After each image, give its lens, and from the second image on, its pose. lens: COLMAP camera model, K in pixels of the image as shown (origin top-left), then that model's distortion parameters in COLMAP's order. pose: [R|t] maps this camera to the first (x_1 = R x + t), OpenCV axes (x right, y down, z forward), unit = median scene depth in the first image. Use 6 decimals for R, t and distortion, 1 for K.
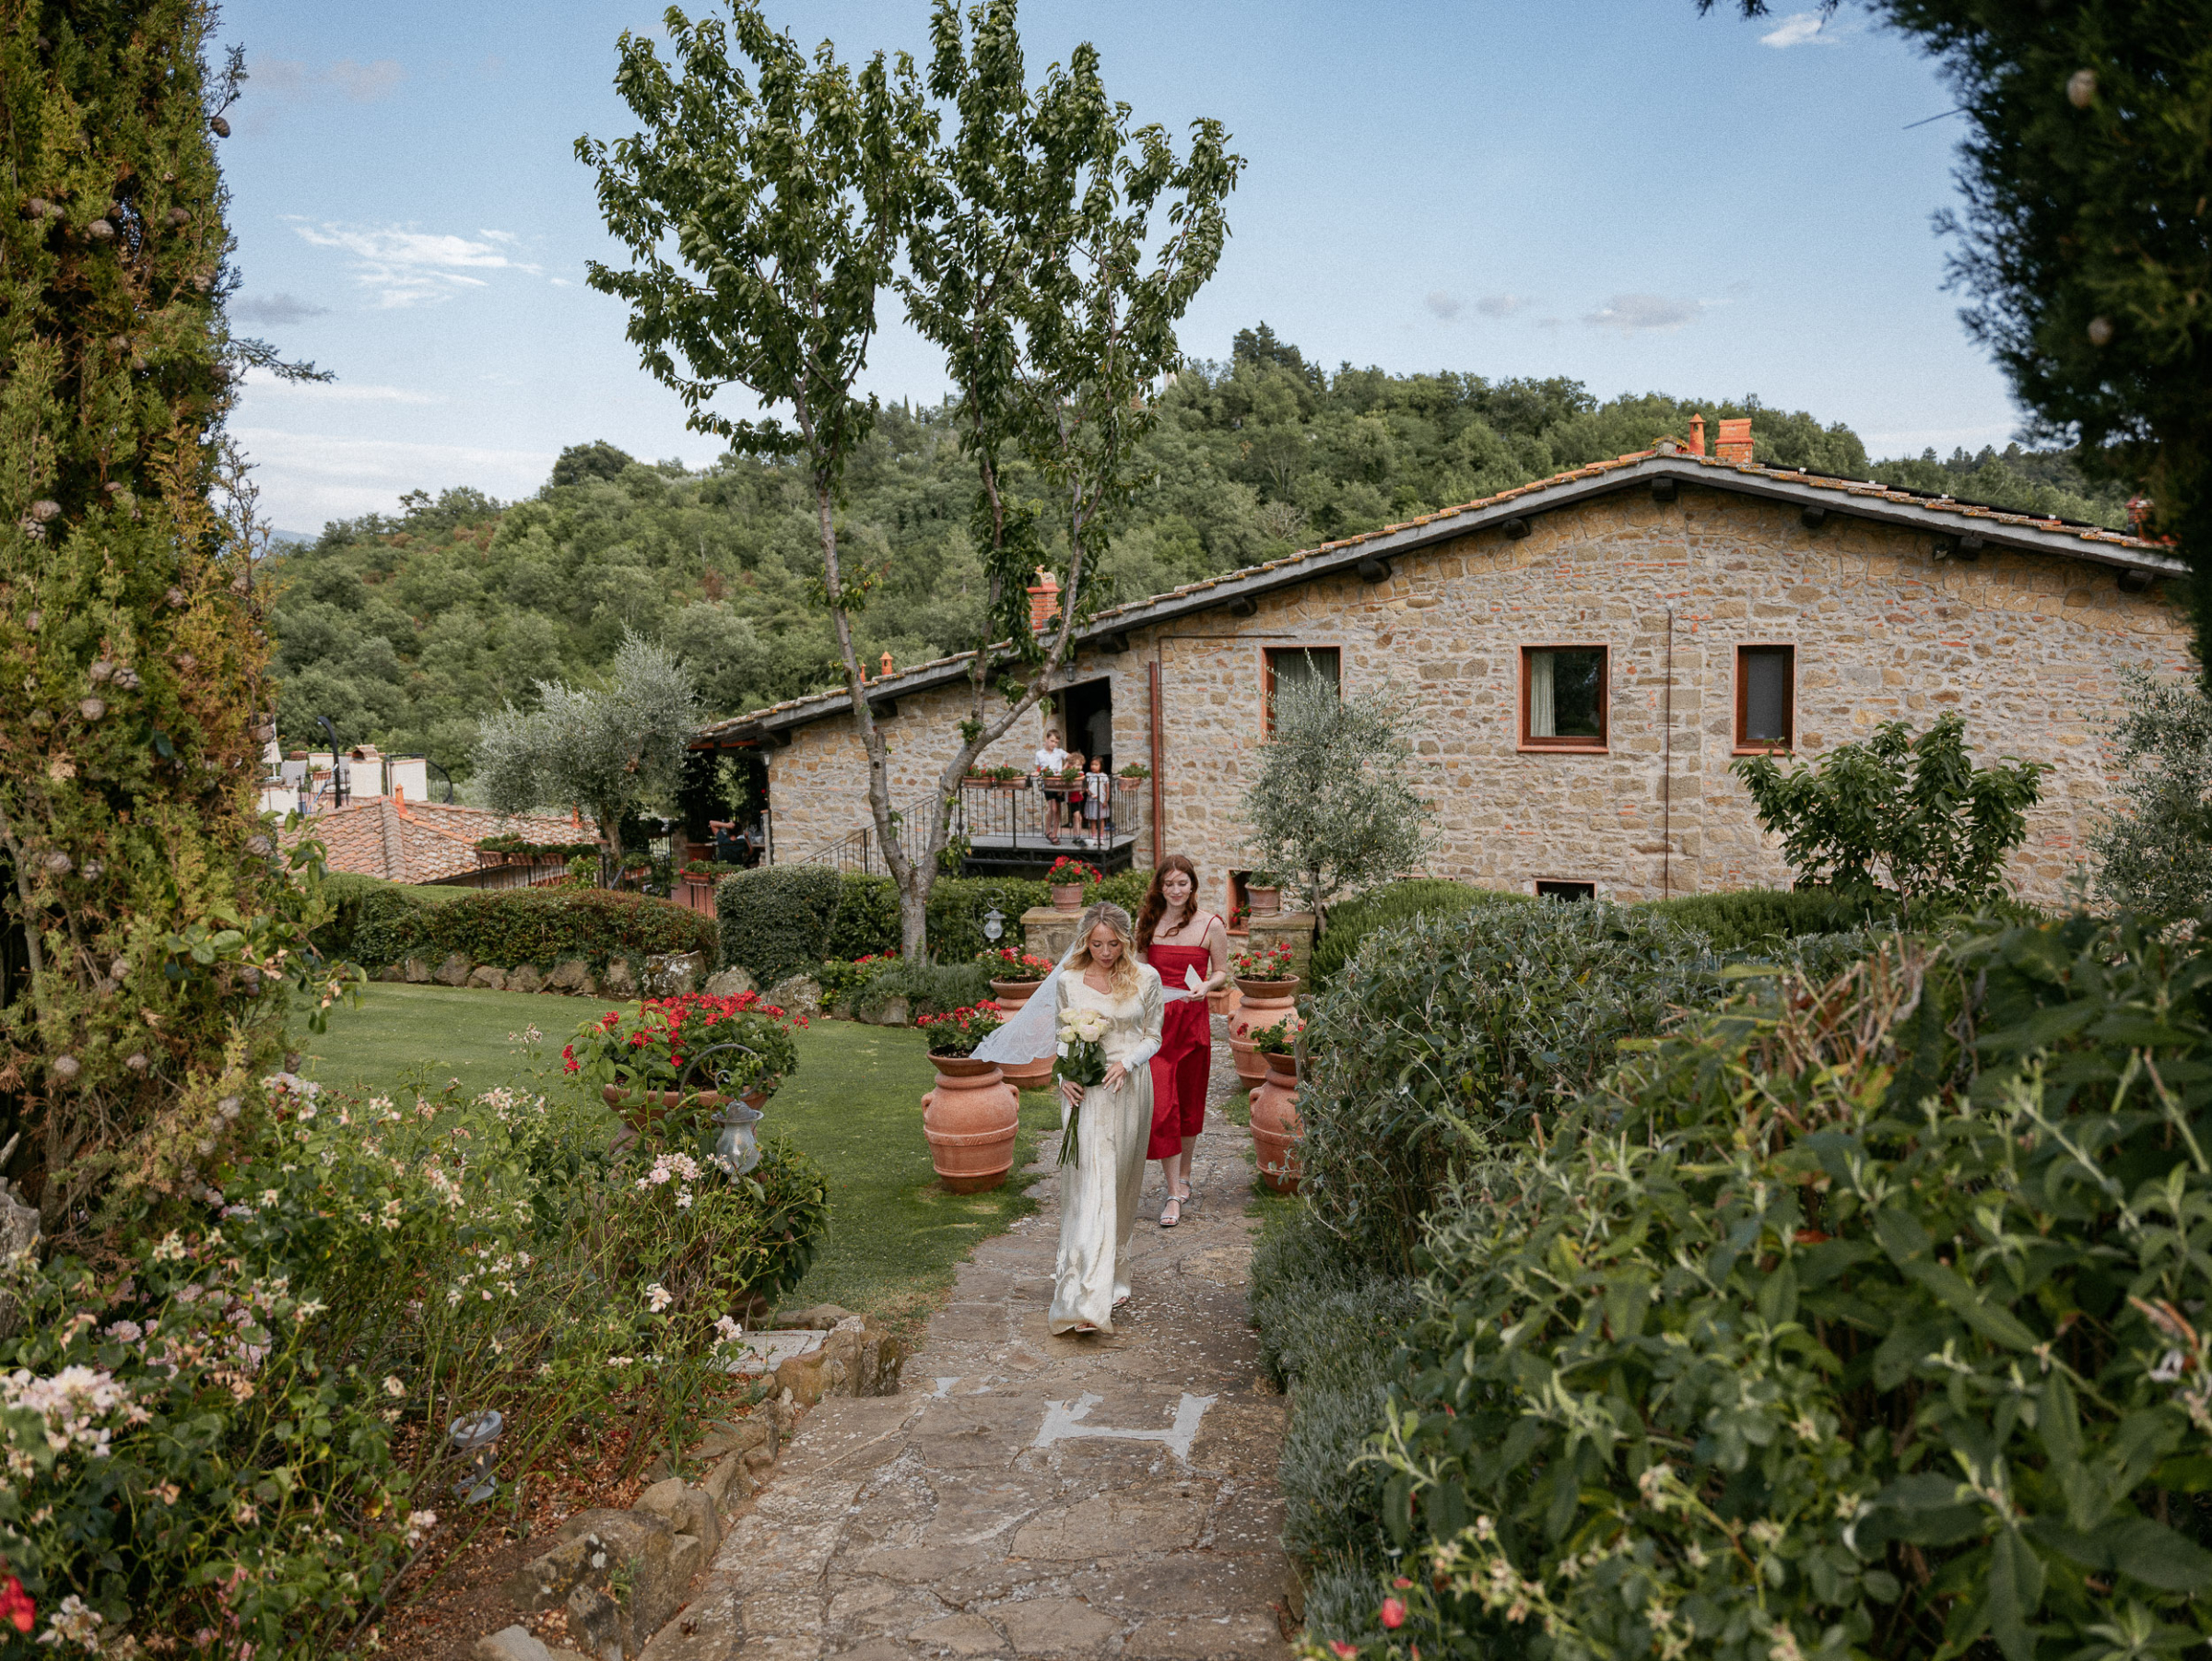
lens RADIAL K [[1762.5, 0, 1111.5], [0, 1762.5, 823.1], [0, 0, 1]] dist [0.003785, 0.004893]
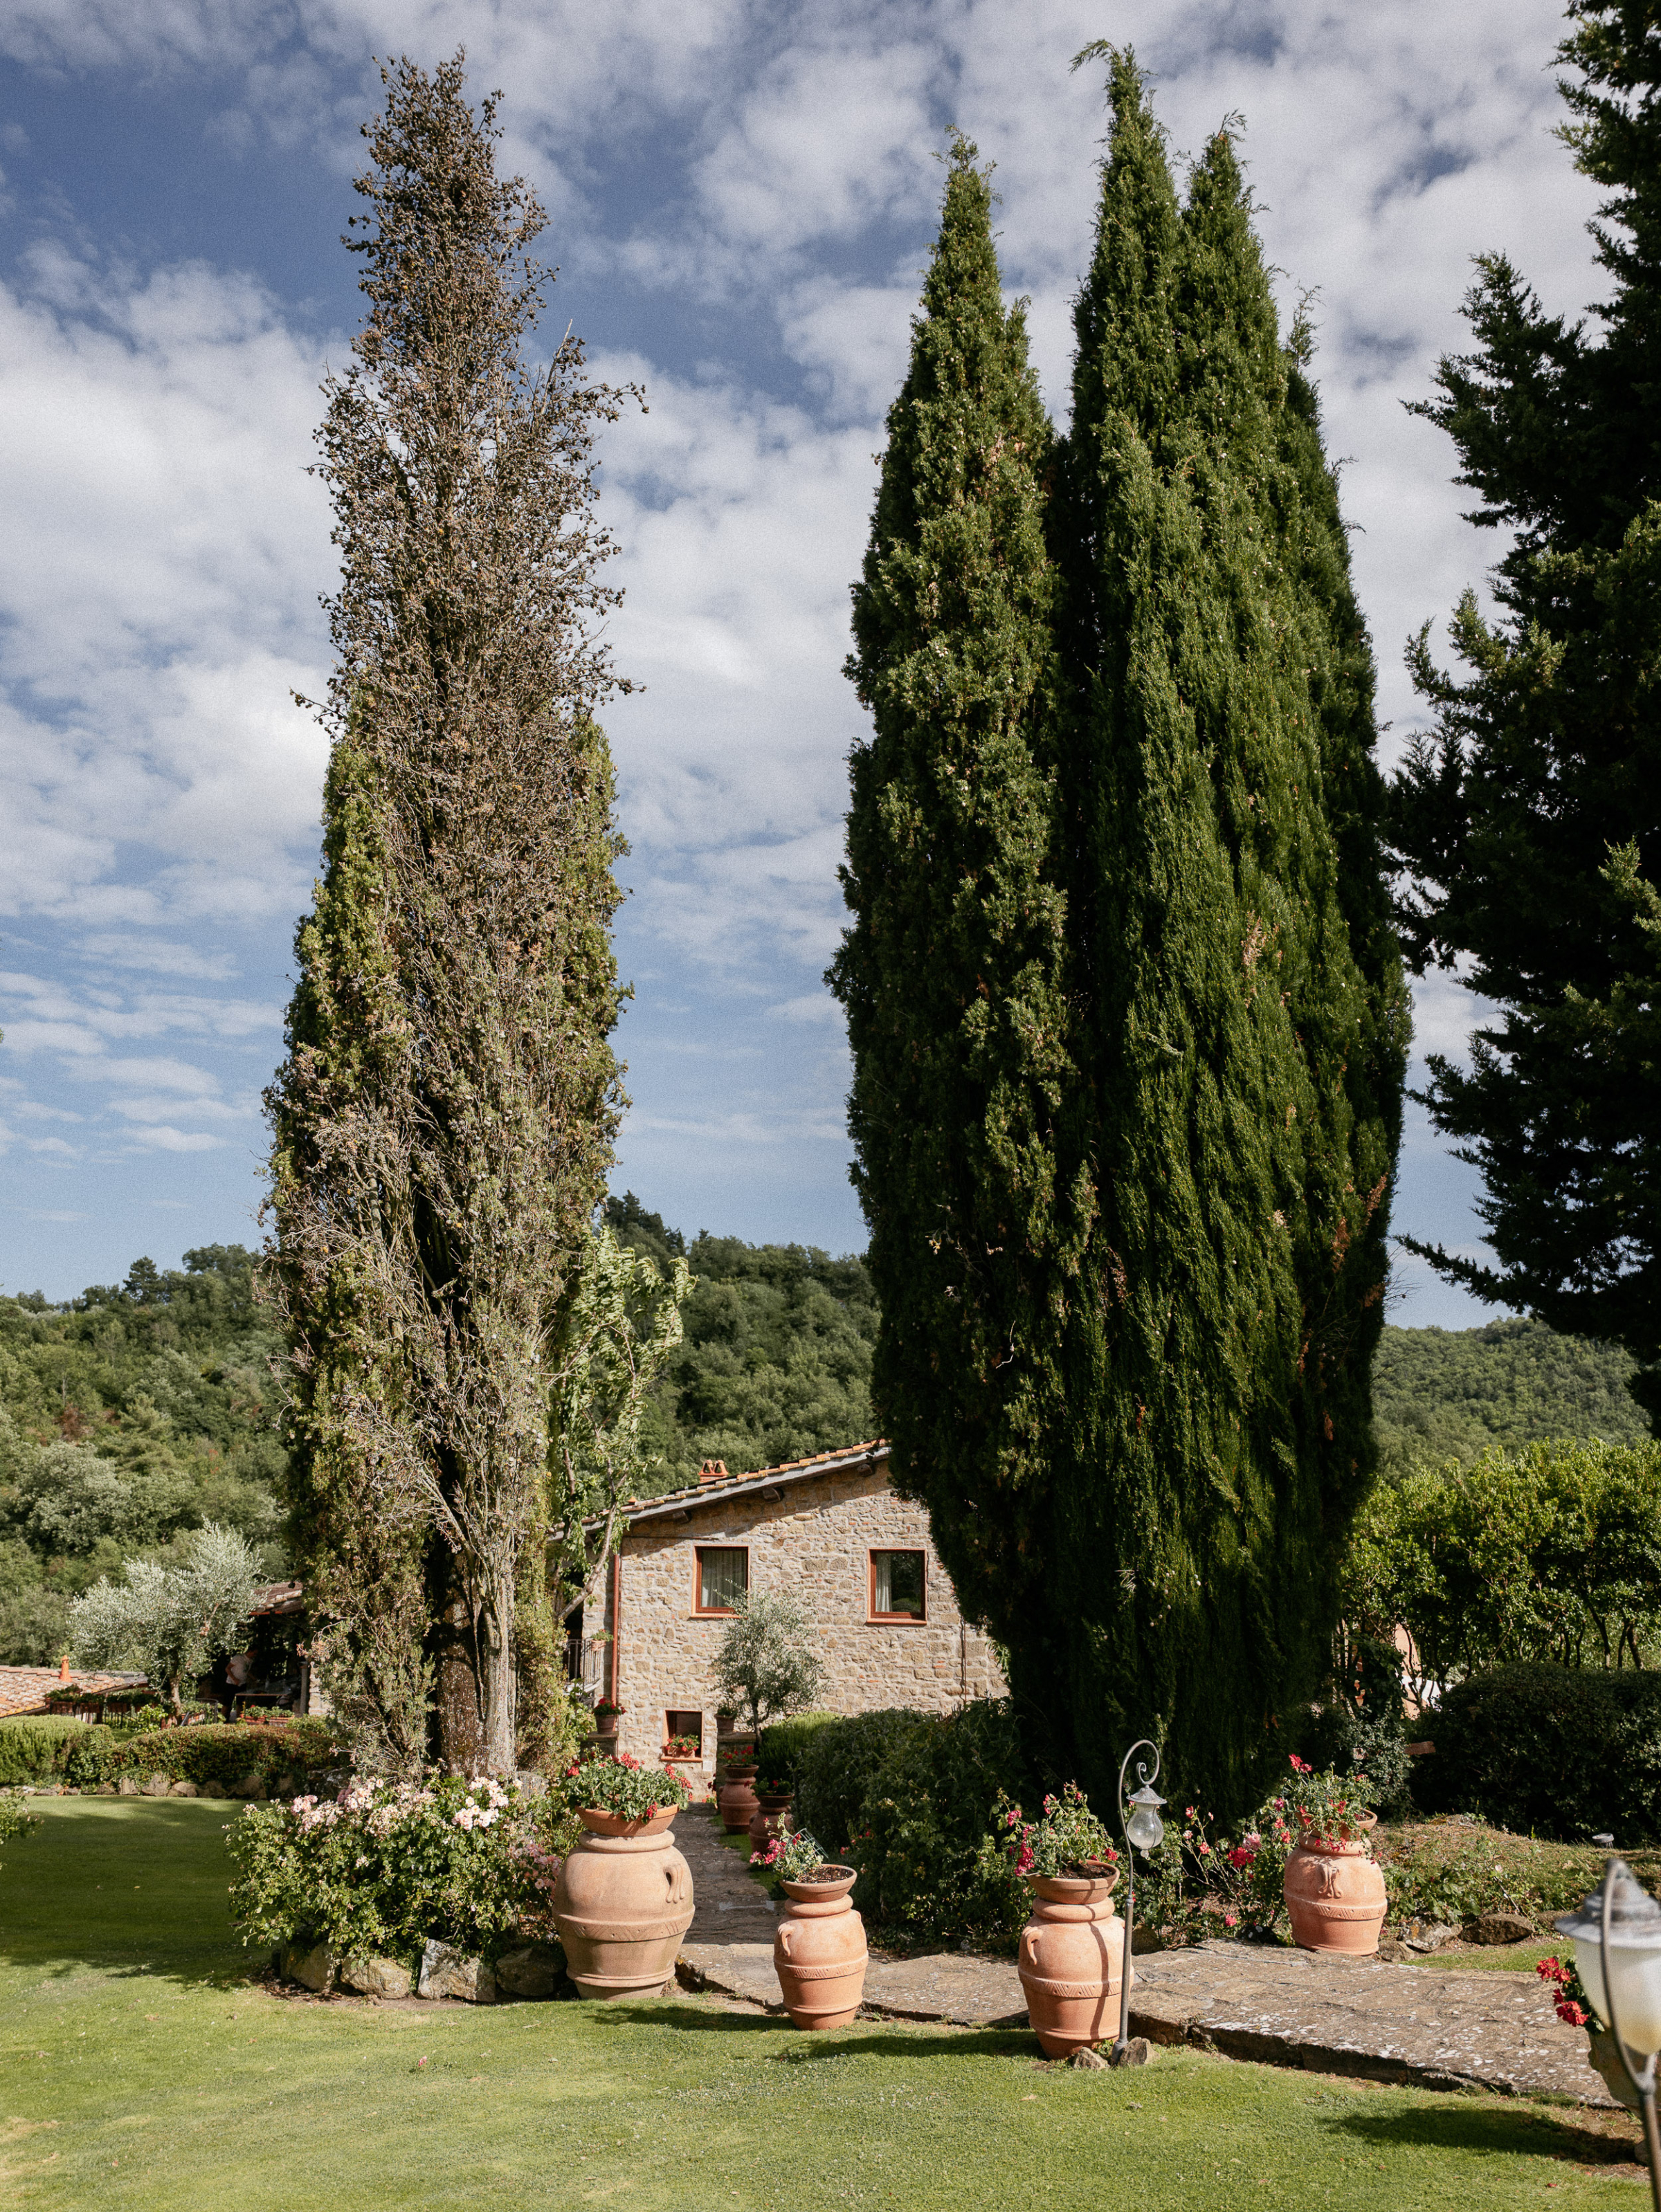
lens RADIAL K [[1762.7, 0, 850.7], [0, 1762.7, 1100.9], [0, 0, 1]] dist [0.003785, 0.004893]
pose [[0.974961, 0.066534, 0.212189, -0.127442], [0.002016, 0.951509, -0.307615, -0.002566], [-0.222367, 0.300341, 0.927550, -0.504423]]
